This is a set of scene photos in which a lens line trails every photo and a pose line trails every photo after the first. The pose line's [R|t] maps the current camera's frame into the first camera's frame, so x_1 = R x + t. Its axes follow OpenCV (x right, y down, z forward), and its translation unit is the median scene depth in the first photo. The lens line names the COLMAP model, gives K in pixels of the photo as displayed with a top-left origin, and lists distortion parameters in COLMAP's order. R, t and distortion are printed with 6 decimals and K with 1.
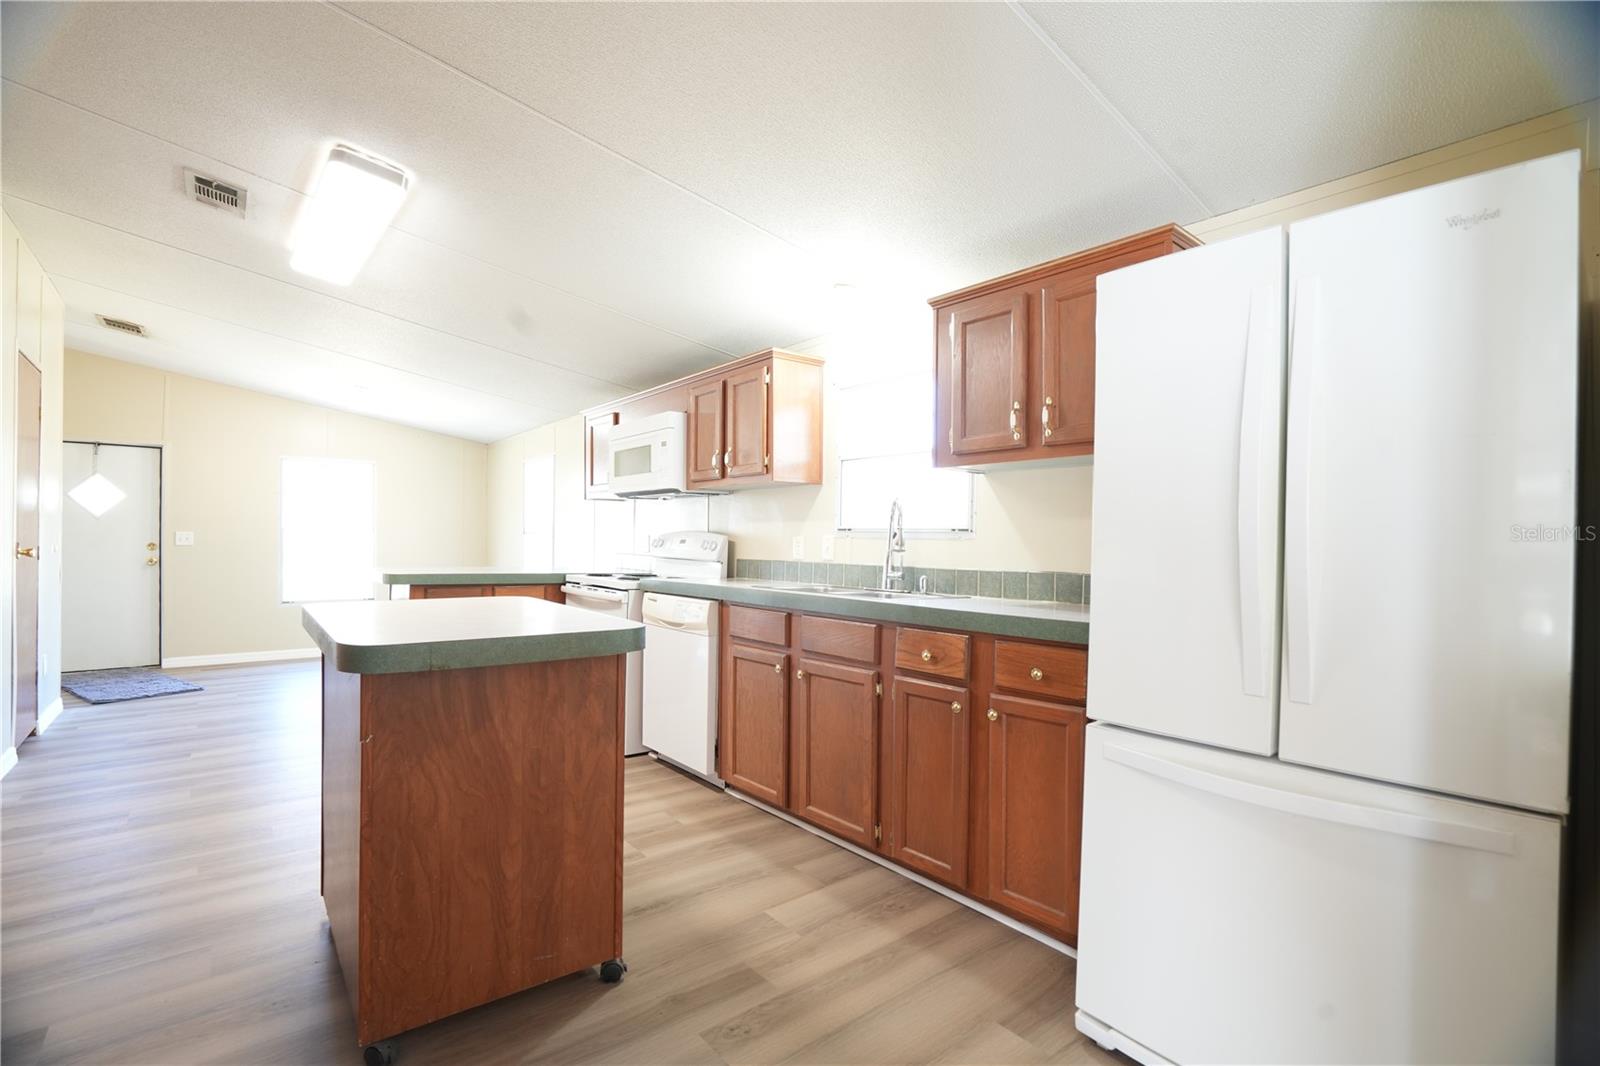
lens RADIAL K [[731.7, 0, 793.4], [0, 731.7, 539.5], [0, 0, 1]] dist [-0.046581, 0.014246]
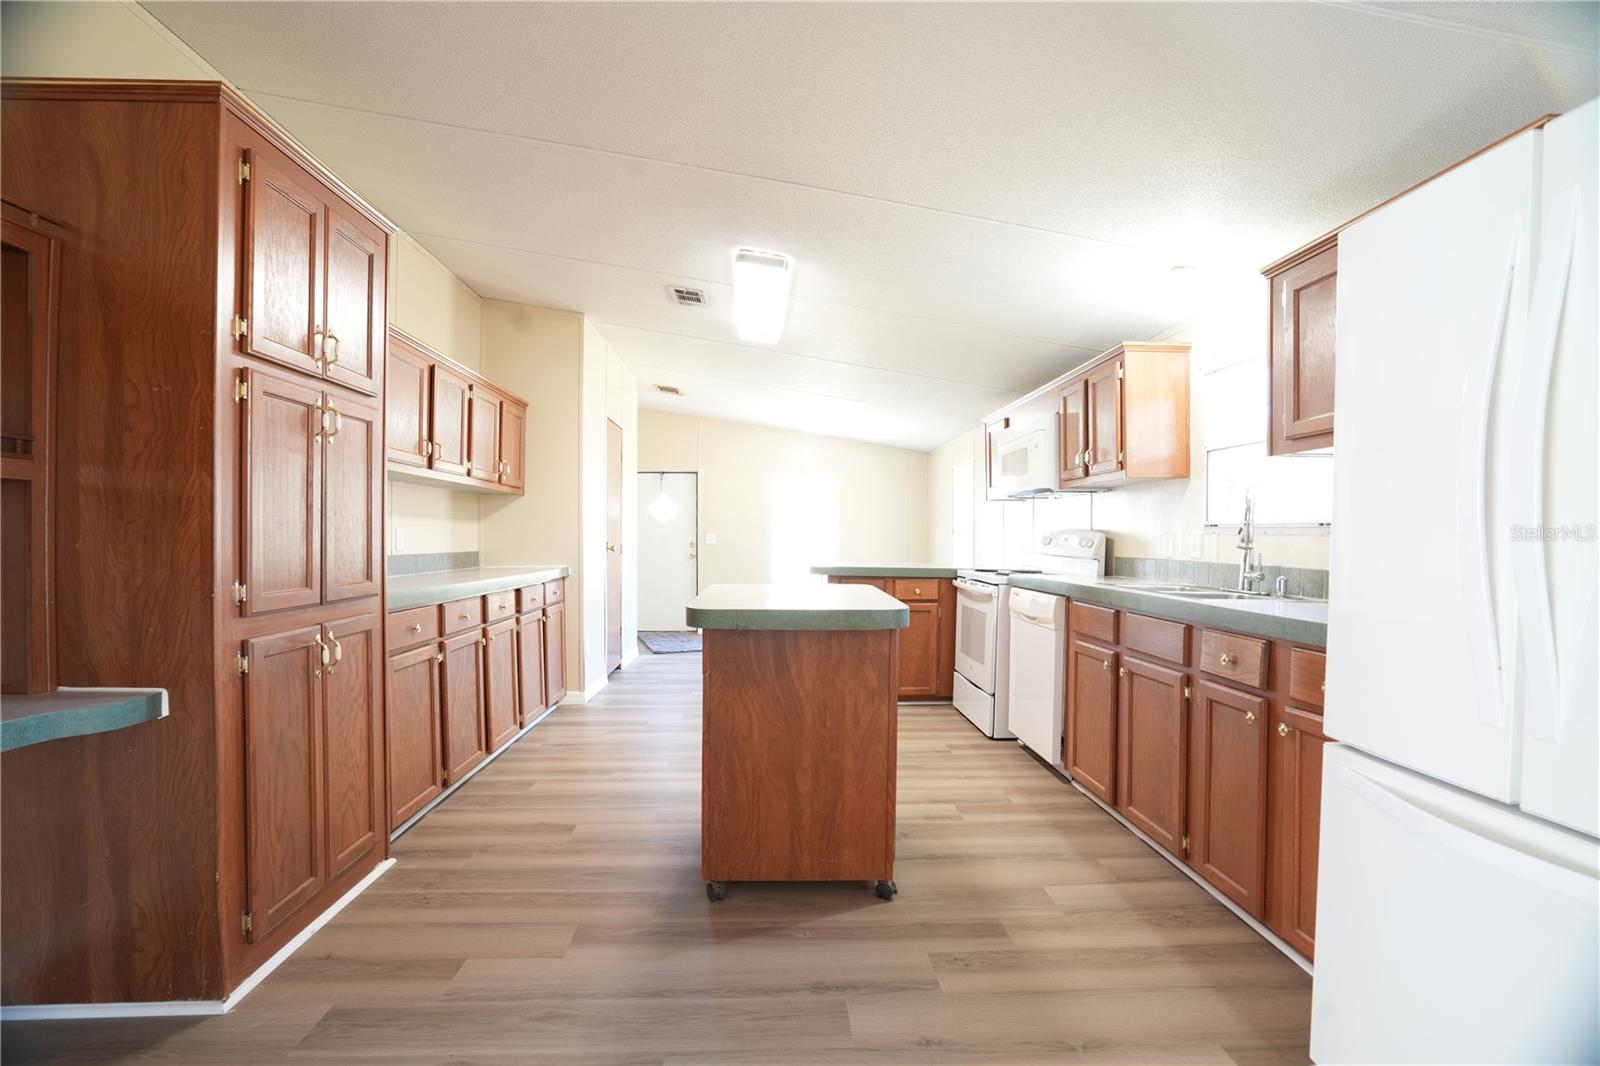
lens RADIAL K [[731.7, 0, 805.6], [0, 731.7, 539.1], [0, 0, 1]] dist [-0.046581, 0.014246]
pose [[0.808416, -0.004391, -0.588595, 0.259041], [0.005250, 0.999986, -0.000249, 0.001579], [0.588588, -0.002889, 0.808428, -0.051768]]
